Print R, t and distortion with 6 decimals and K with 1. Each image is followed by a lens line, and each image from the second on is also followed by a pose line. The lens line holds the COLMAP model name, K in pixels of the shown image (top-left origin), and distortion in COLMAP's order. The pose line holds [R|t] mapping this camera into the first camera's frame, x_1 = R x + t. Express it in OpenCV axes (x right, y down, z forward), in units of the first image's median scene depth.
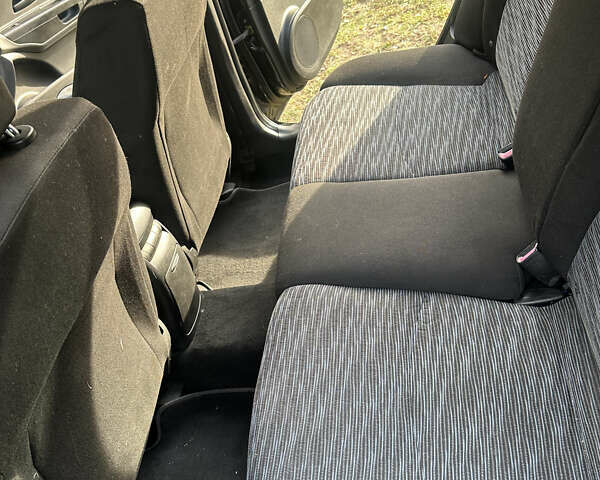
lens RADIAL K [[564.6, 0, 300.0], [0, 564.6, 240.0], [0, 0, 1]] dist [0.157983, -0.322260]
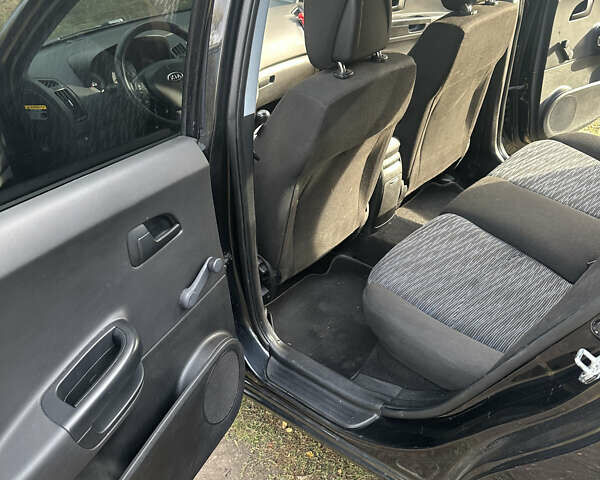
lens RADIAL K [[564.6, 0, 300.0], [0, 564.6, 240.0], [0, 0, 1]] dist [0.157983, -0.322260]
pose [[0.790226, 0.509674, -0.340259, 0.242138], [-0.533661, 0.845276, 0.026752, 0.337575], [0.301247, 0.160443, 0.939951, -0.681724]]
